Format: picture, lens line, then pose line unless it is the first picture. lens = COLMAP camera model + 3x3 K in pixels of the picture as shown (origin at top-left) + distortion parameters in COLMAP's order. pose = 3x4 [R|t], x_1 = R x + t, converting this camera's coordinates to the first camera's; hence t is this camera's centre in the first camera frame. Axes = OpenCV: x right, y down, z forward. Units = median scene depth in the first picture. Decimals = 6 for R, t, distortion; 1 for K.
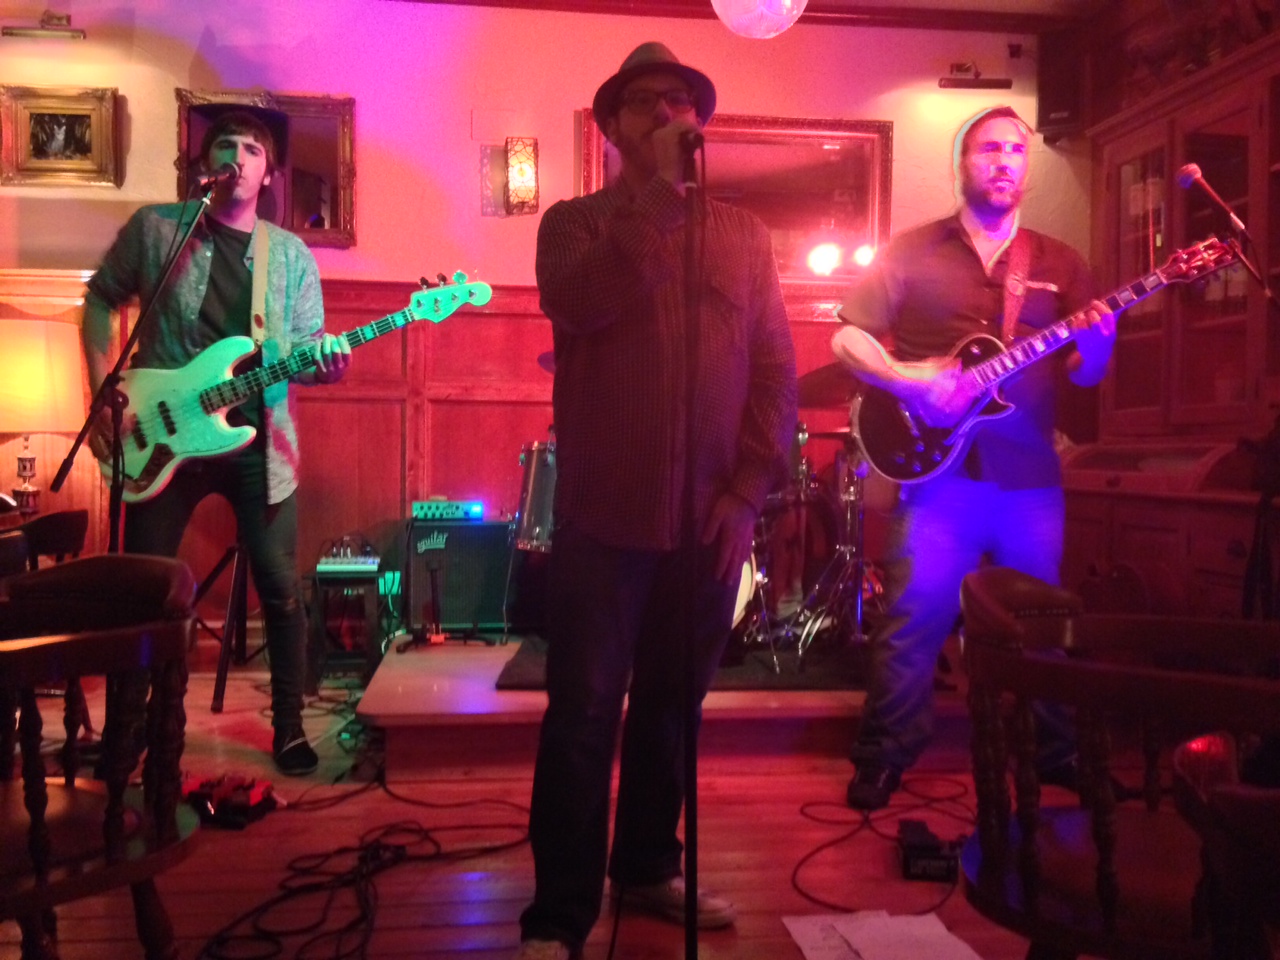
lens RADIAL K [[1233.5, 0, 640.5], [0, 1233.5, 458.8], [0, 0, 1]] dist [0.154149, -0.308179]
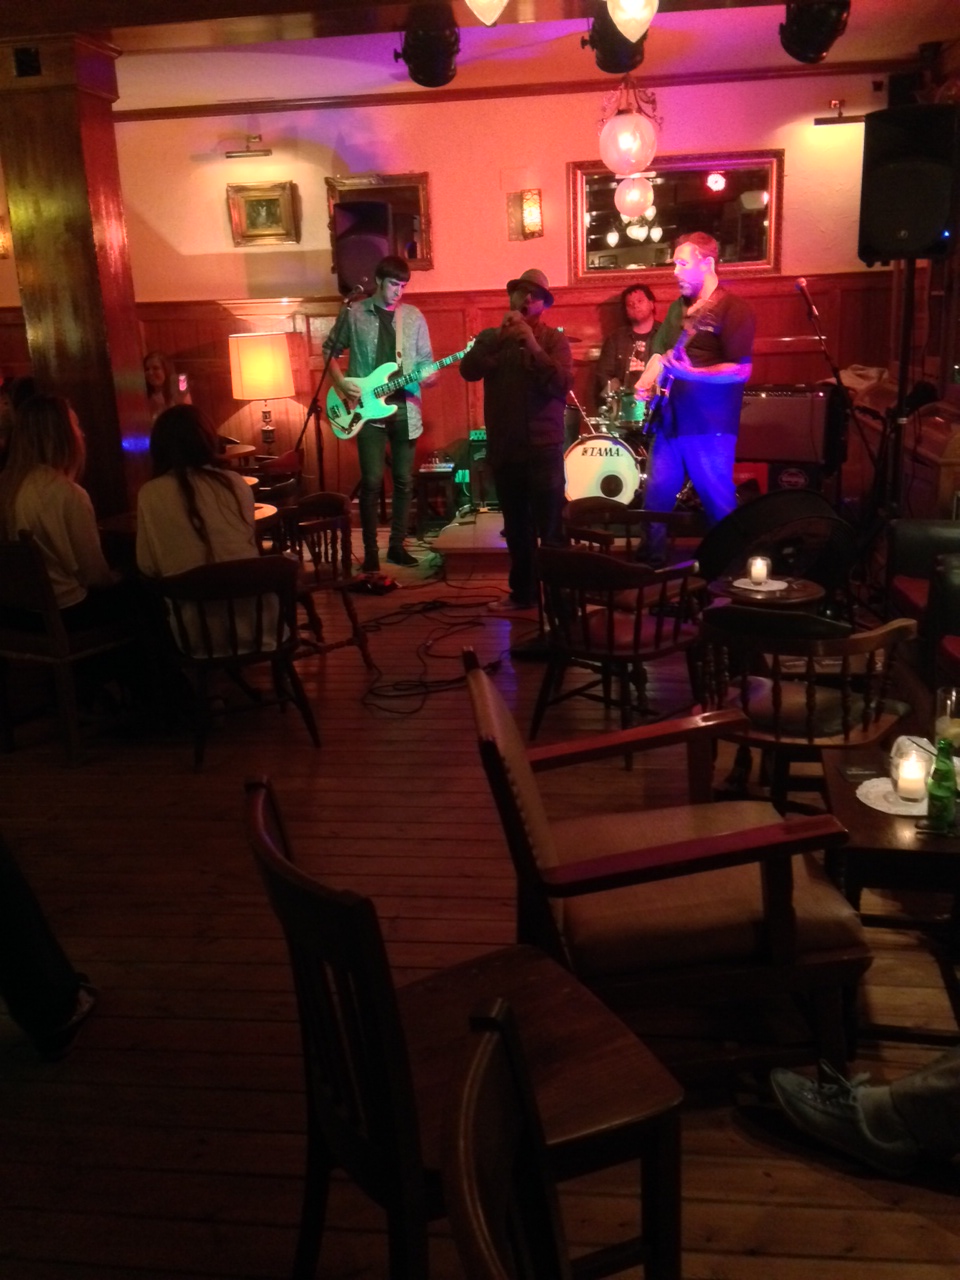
lens RADIAL K [[1229.3, 0, 480.0], [0, 1229.3, 640.0], [0, 0, 1]] dist [0.141079, -0.004442]
pose [[0.968765, 0.020306, -0.247146, 0.253966], [0.045061, 0.965634, 0.255968, -0.119760], [0.243850, -0.259110, 0.934558, -0.665091]]
